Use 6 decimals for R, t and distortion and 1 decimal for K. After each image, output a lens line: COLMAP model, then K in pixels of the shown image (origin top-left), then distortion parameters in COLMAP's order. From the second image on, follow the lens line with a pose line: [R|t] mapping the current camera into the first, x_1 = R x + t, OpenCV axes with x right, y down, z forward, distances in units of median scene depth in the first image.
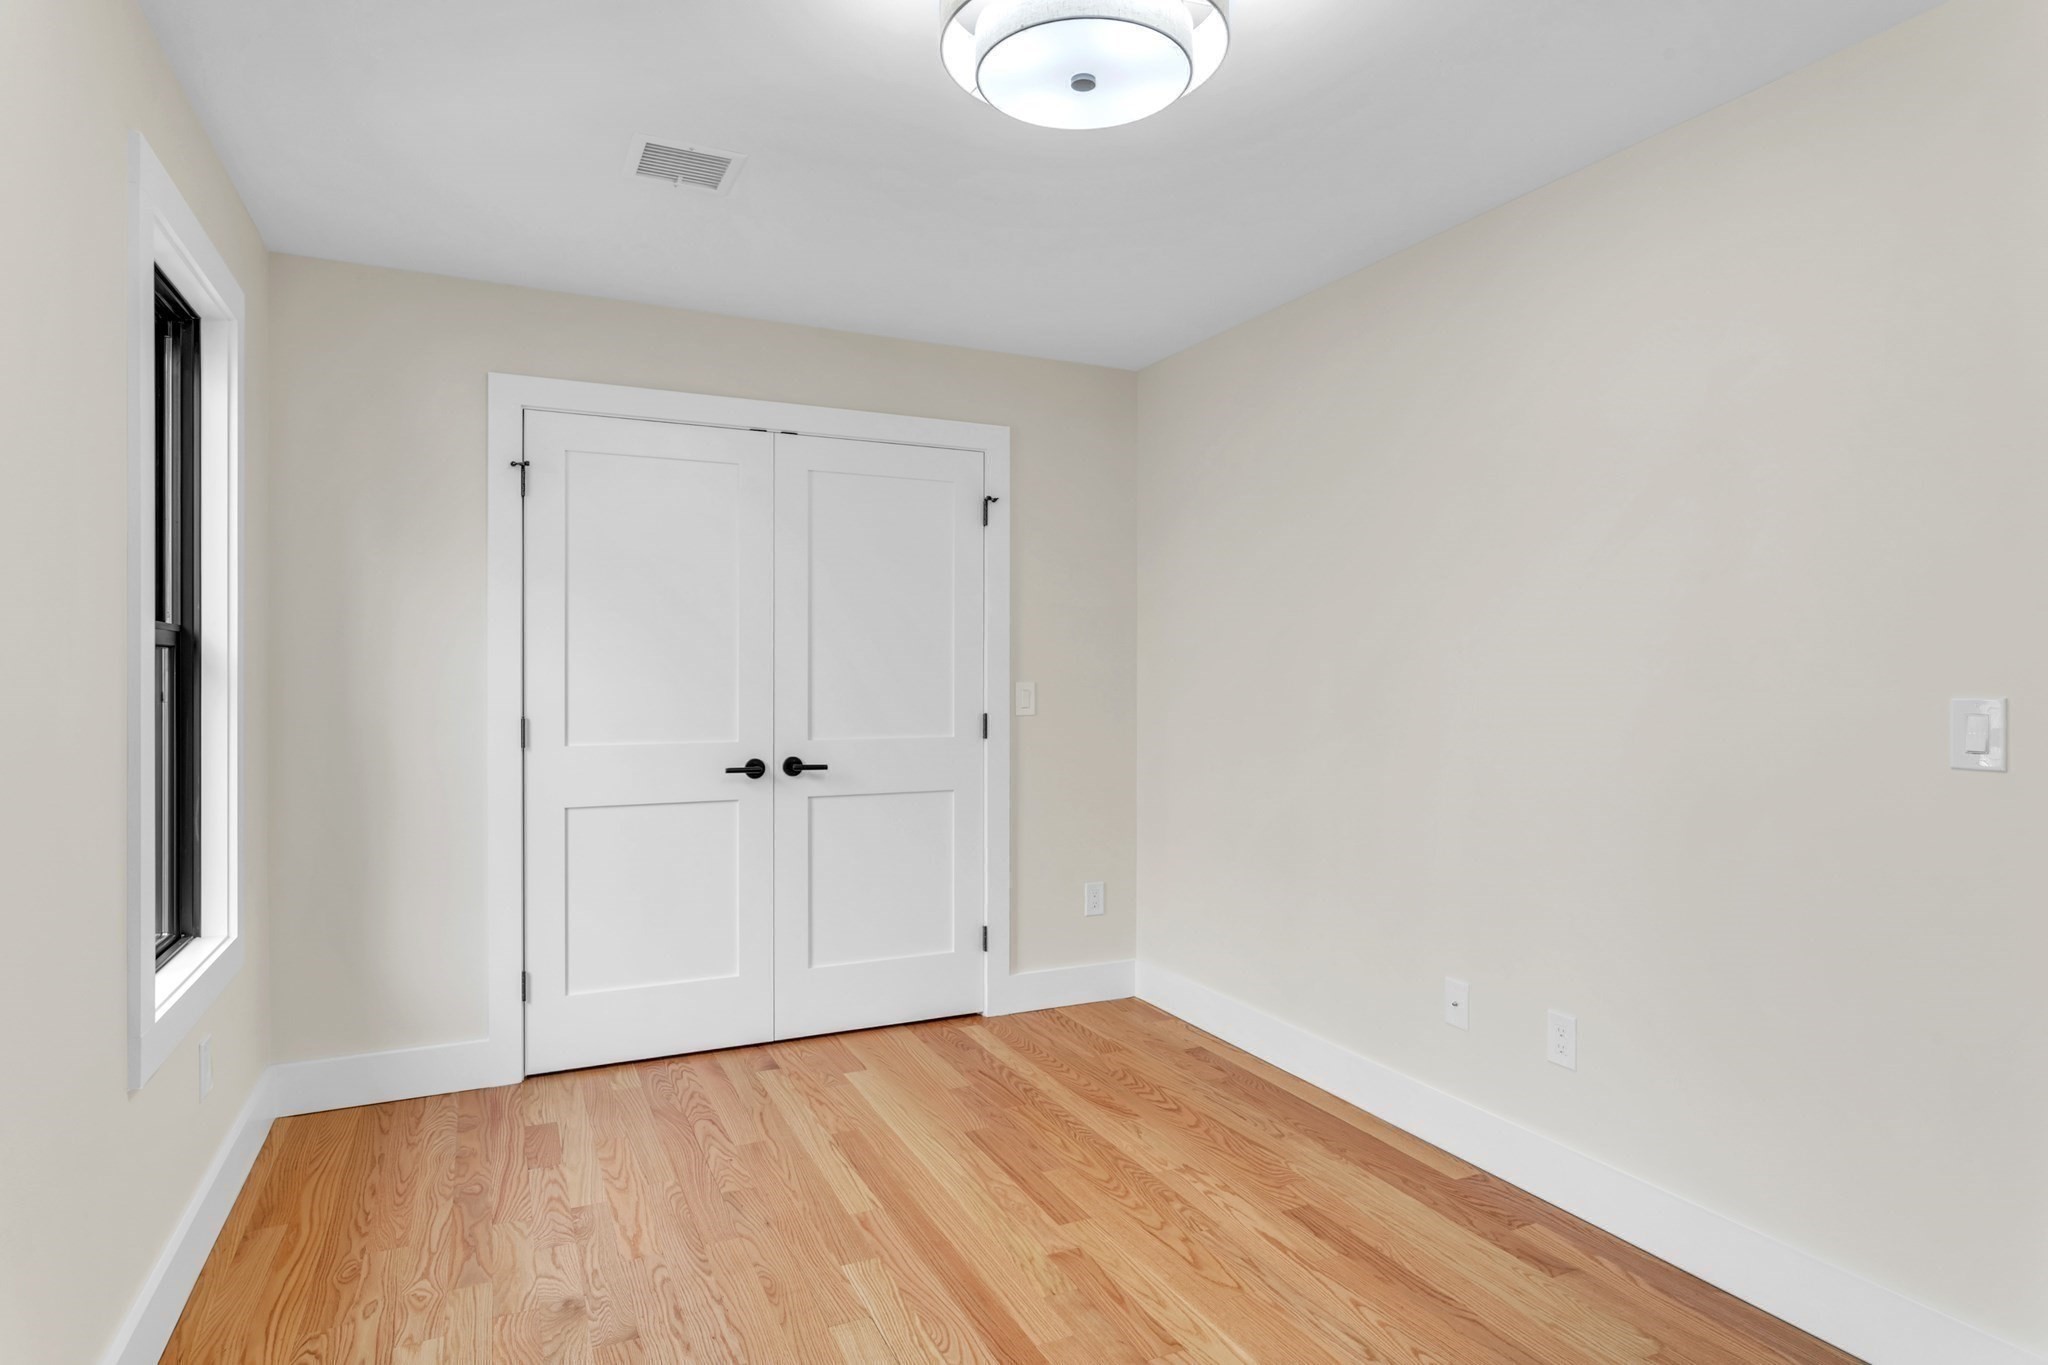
lens RADIAL K [[1135.1, 0, 1015.4], [0, 1135.1, 675.9], [0, 0, 1]] dist [0.001990, 0.000661]
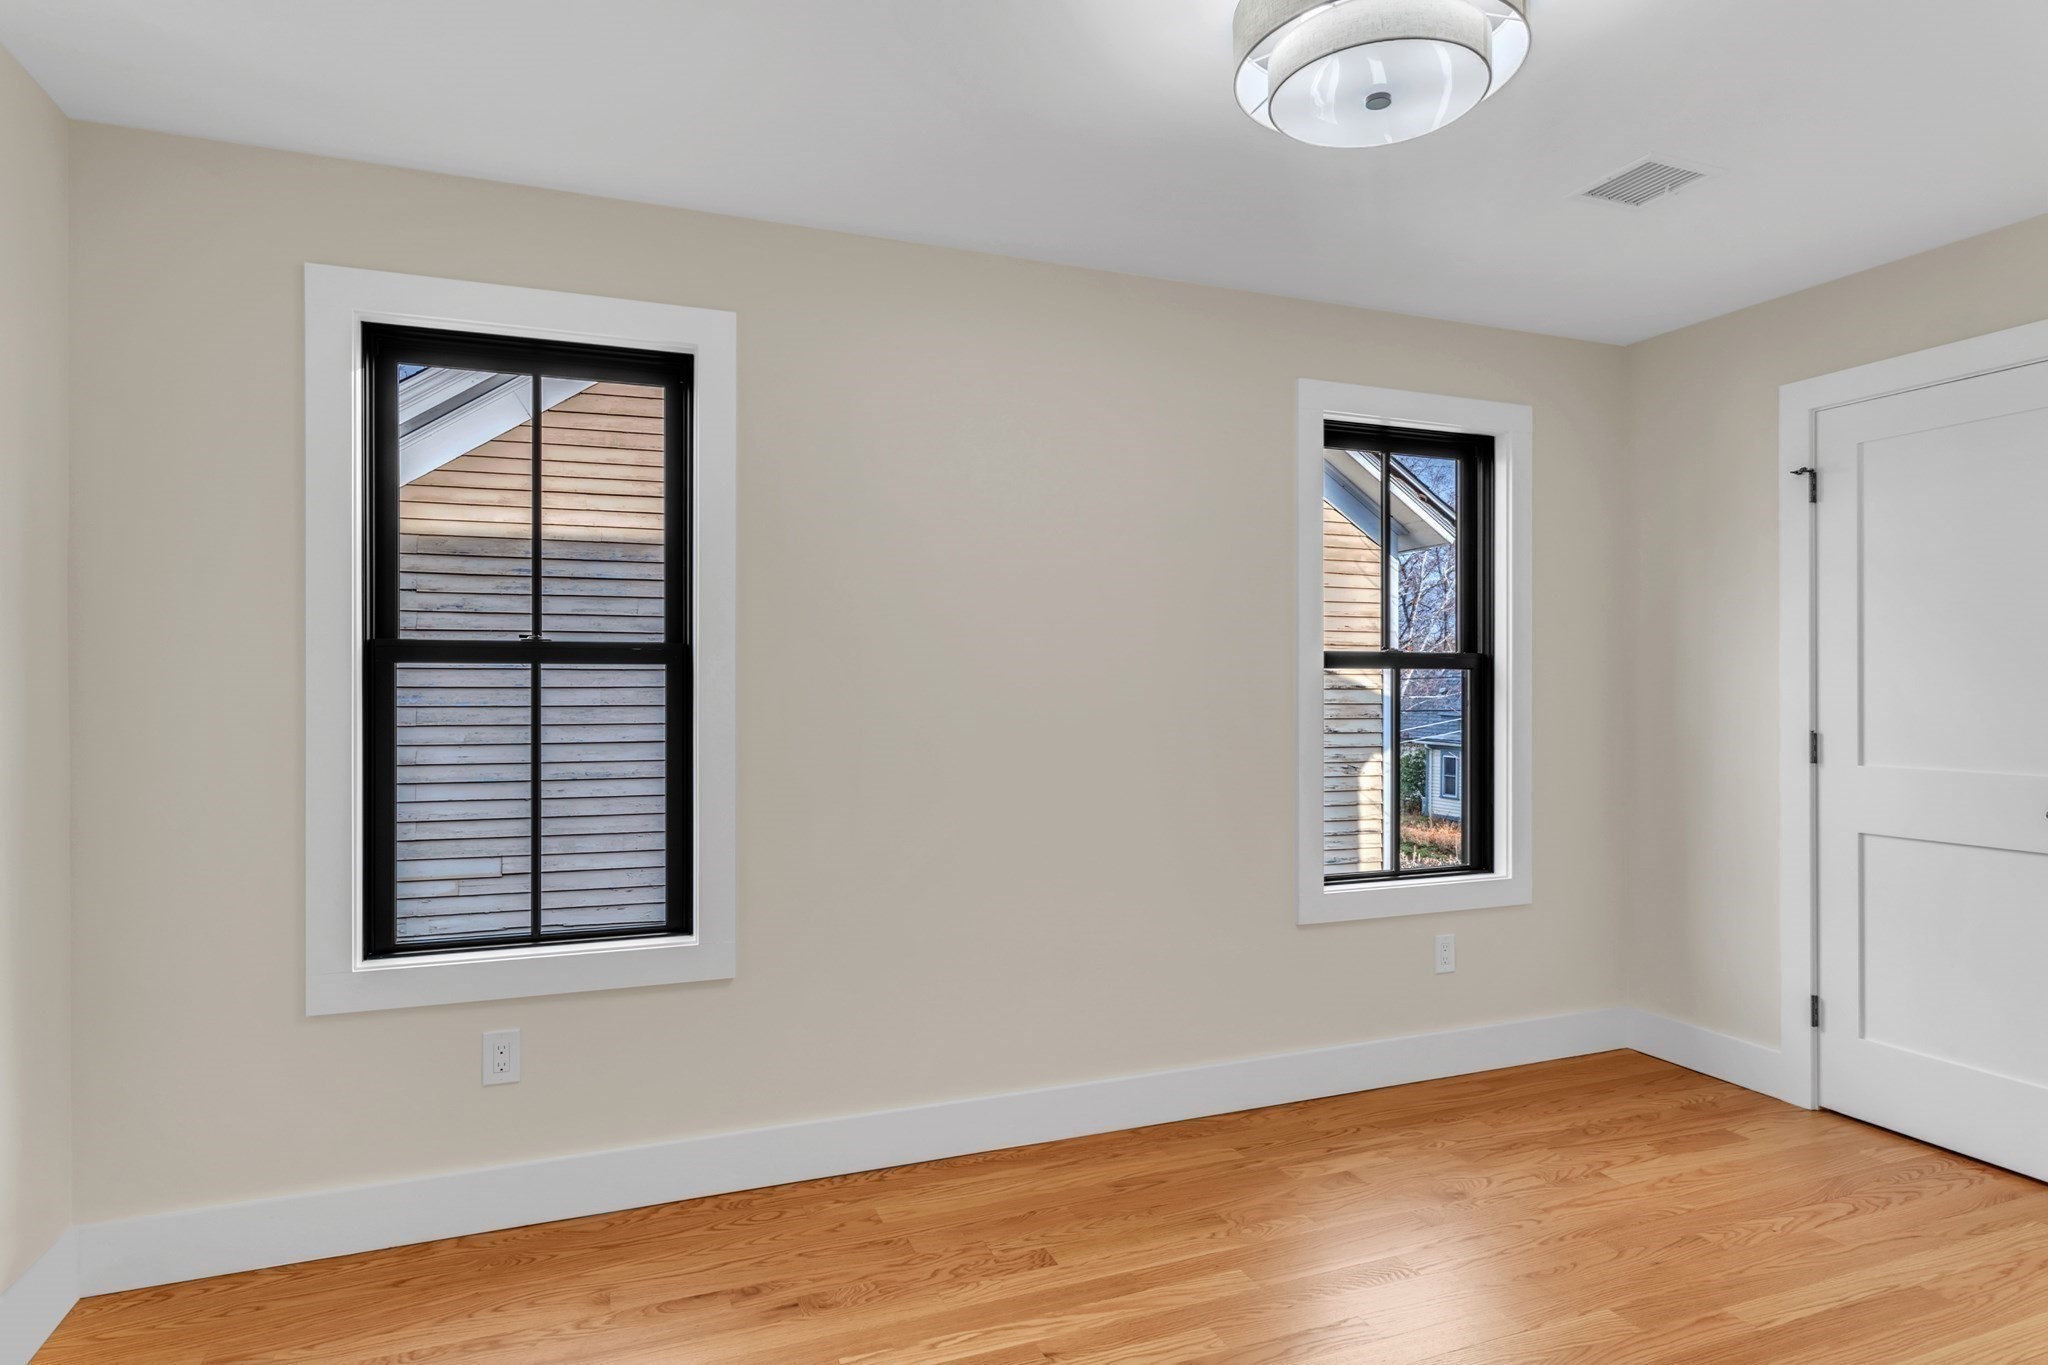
lens RADIAL K [[1135.1, 0, 1015.4], [0, 1135.1, 675.9], [0, 0, 1]] dist [0.001990, 0.000661]
pose [[-0.067240, -0.007336, -0.997710, 0.692904], [0.001381, 0.999971, -0.007445, -0.006447], [0.997736, -0.001879, -0.067228, 0.466419]]
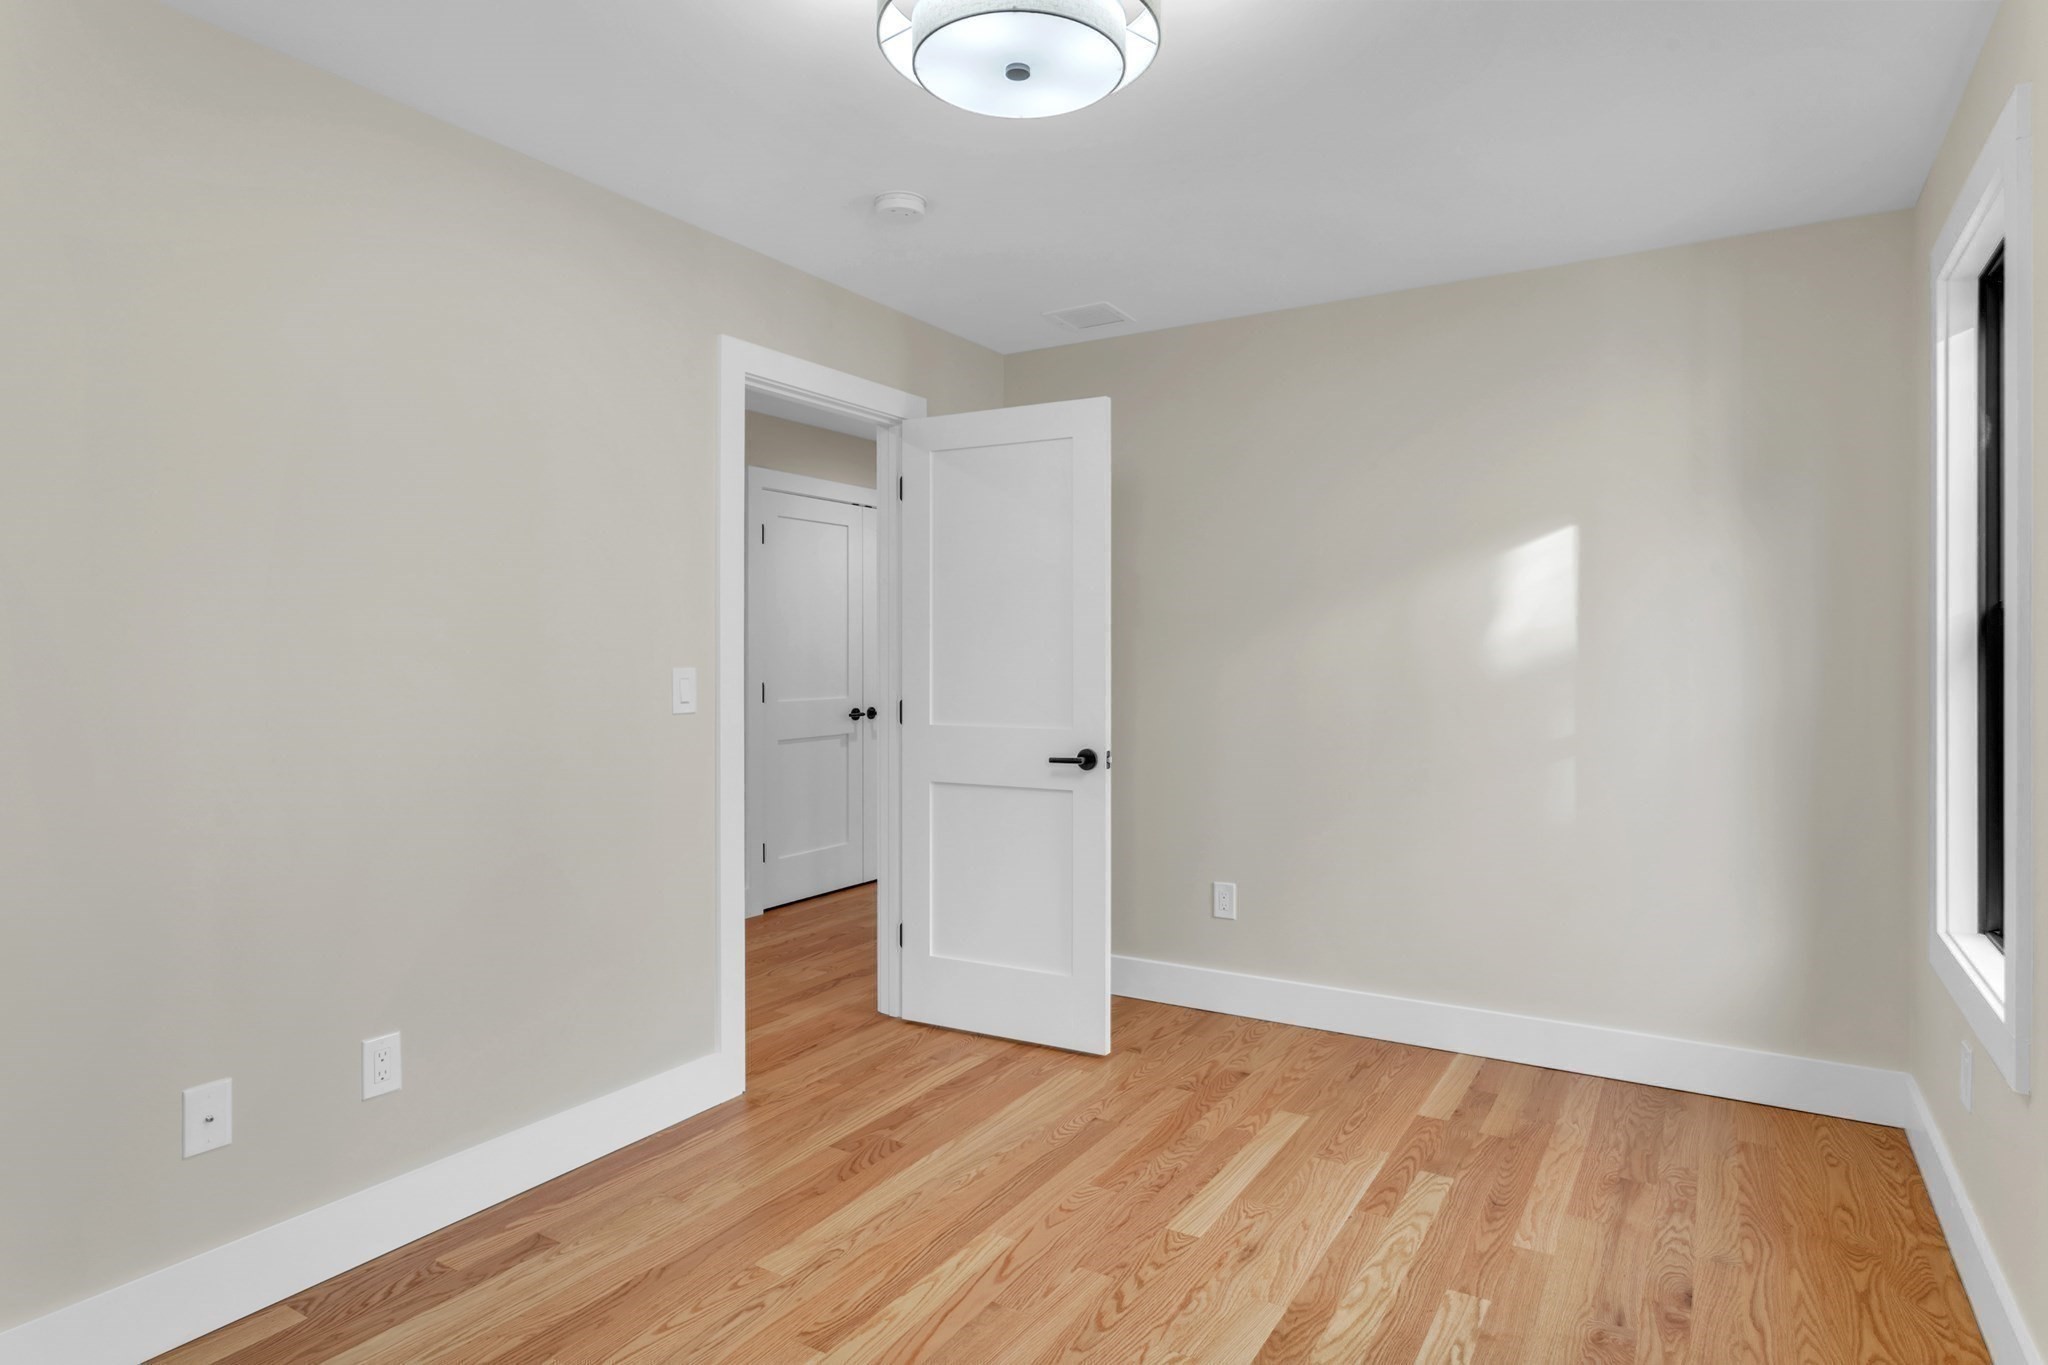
lens RADIAL K [[1135.1, 0, 1015.4], [0, 1135.1, 675.9], [0, 0, 1]] dist [0.001990, 0.000661]
pose [[-0.540443, -0.019559, 0.841153, -0.519373], [0.003078, 0.999677, 0.025222, -0.015541], [-0.841375, 0.016220, -0.540208, 0.998869]]
